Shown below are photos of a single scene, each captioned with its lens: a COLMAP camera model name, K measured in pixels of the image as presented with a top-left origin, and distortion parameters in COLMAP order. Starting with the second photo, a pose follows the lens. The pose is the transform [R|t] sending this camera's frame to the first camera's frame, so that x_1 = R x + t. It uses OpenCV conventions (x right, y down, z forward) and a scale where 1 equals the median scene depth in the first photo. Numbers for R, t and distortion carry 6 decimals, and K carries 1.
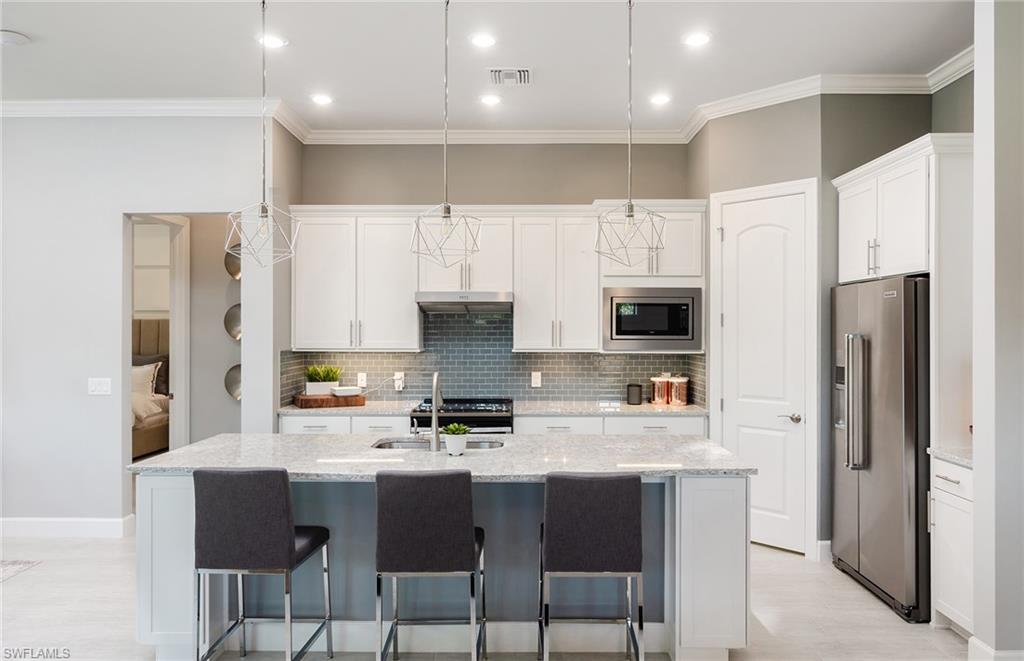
lens RADIAL K [[685.2, 0, 527.5], [0, 685.2, 329.7], [0, 0, 1]] dist [0.006104, 0.001253]
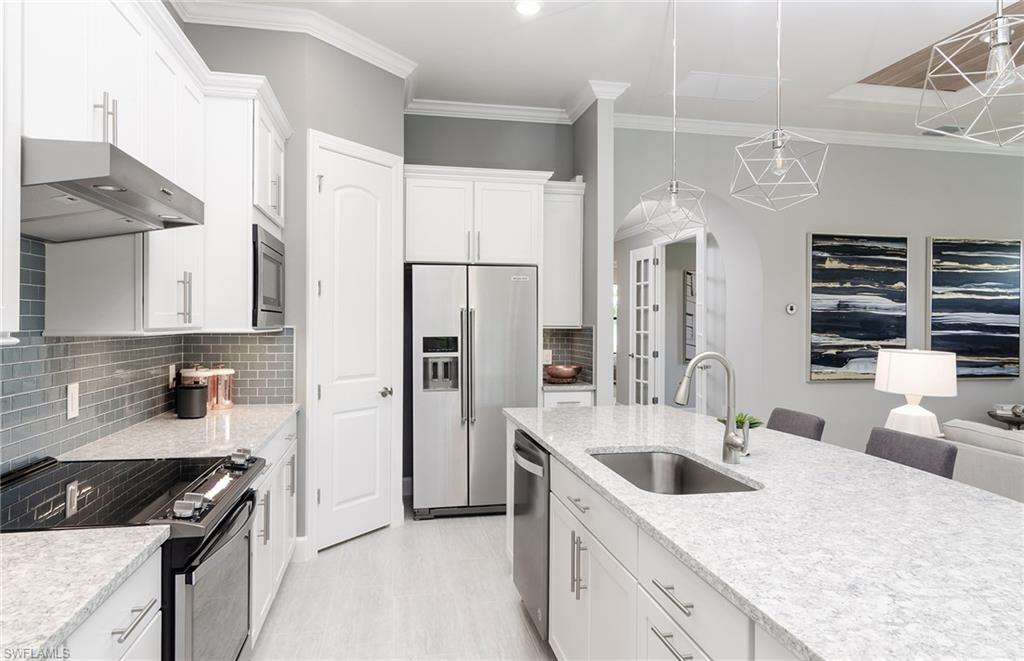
lens RADIAL K [[699.2, 0, 513.8], [0, 699.2, 316.0], [0, 0, 1]] dist [0.034209, 0.000632]
pose [[-0.212607, 0.007544, 0.977109, -0.570654], [-0.003943, 0.999955, -0.008578, 0.023810], [-0.977130, -0.005676, -0.212568, 0.920652]]
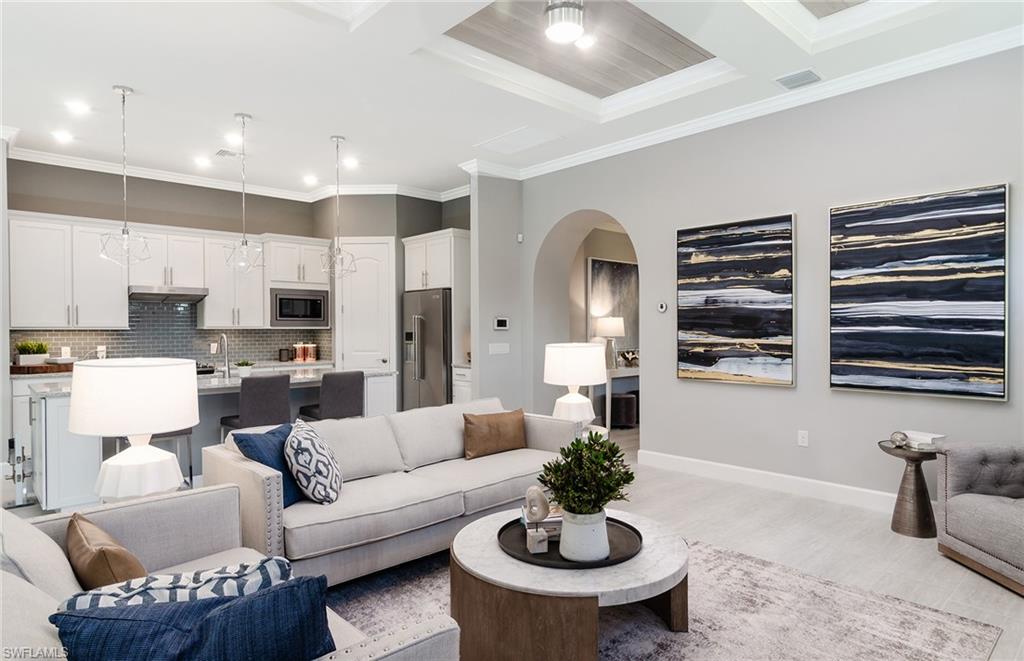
lens RADIAL K [[564.8, 0, 512.0], [0, 564.8, 330.5], [0, 0, 1]] dist [-0.000632, -0.000206]
pose [[0.739360, -0.007966, 0.673264, -0.361367], [0.005972, 0.999968, 0.005273, 0.034297], [-0.673284, 0.000122, 0.739384, -0.361356]]
